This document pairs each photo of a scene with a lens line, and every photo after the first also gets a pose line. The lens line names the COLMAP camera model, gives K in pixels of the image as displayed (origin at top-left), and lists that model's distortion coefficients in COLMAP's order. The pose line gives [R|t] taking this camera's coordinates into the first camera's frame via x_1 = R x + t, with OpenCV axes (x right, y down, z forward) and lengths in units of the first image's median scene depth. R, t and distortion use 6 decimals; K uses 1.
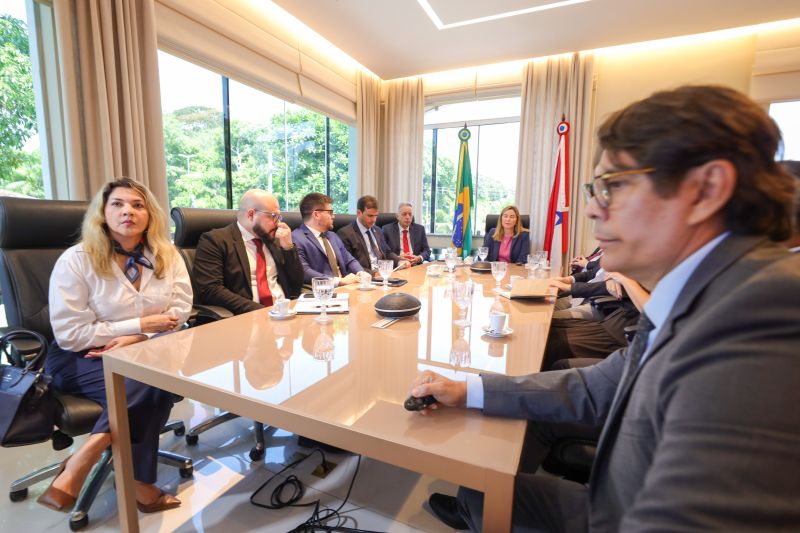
lens RADIAL K [[379.3, 0, 392.5], [0, 379.3, 274.3], [0, 0, 1]] dist [-0.036130, 0.004927]
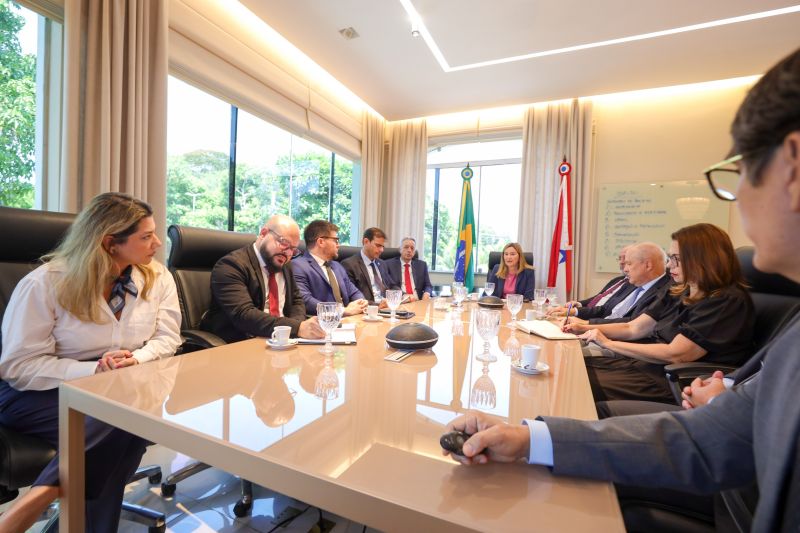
lens RADIAL K [[368.9, 0, 393.4], [0, 368.9, 274.0], [0, 0, 1]] dist [-0.030969, 0.001913]
pose [[0.999637, 0.022990, 0.014055, -0.018615], [-0.021327, 0.993835, -0.108802, 0.012604], [-0.016470, 0.108463, 0.993964, 0.049694]]
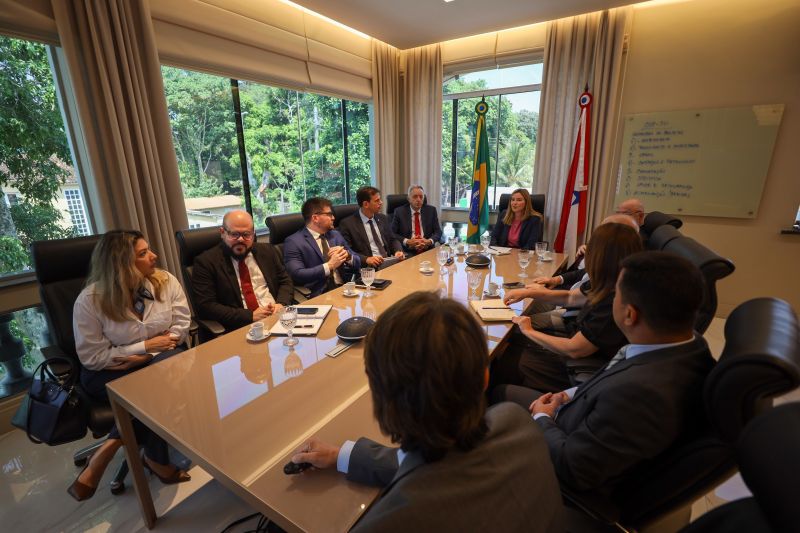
lens RADIAL K [[368.9, 0, 394.0], [0, 368.9, 277.7], [0, 0, 1]] dist [-0.030969, 0.001913]
pose [[0.990702, 0.009076, -0.135746, 0.111010], [0.011623, 0.988479, 0.150914, -0.095629], [0.135552, -0.151088, 0.979182, -0.014980]]
